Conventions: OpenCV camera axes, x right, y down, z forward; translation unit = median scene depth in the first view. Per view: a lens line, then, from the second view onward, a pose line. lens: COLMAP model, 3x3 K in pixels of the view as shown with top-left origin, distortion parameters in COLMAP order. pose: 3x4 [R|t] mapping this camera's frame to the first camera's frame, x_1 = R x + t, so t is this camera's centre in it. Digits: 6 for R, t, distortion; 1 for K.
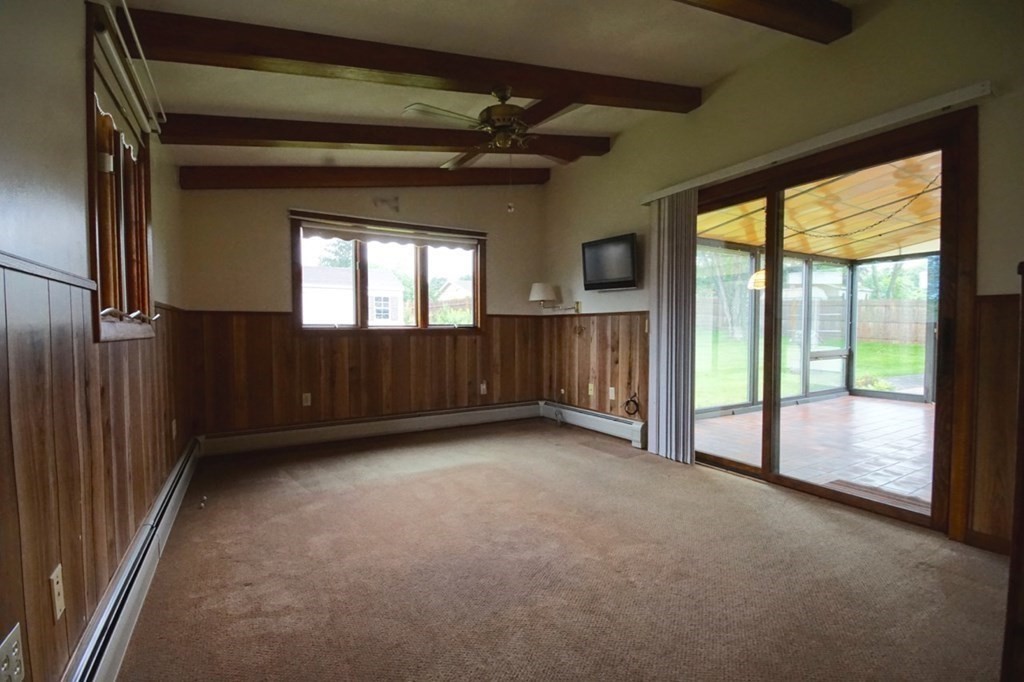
lens RADIAL K [[444.2, 0, 507.6], [0, 444.2, 344.3], [0, 0, 1]] dist [0.011154, -0.012290]
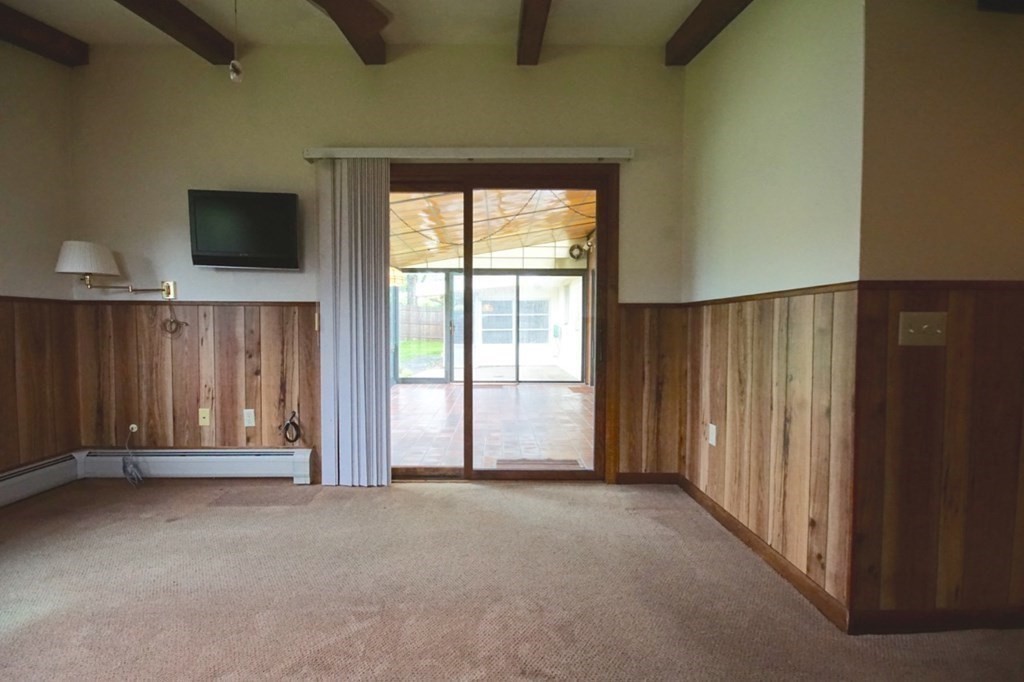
lens RADIAL K [[444.2, 0, 510.1], [0, 444.2, 344.9], [0, 0, 1]] dist [0.011154, -0.012290]
pose [[0.509626, -0.030192, 0.859866, -0.166116], [0.024234, 0.999491, 0.020731, -0.009022], [-0.860055, 0.010273, 0.510099, 0.313460]]
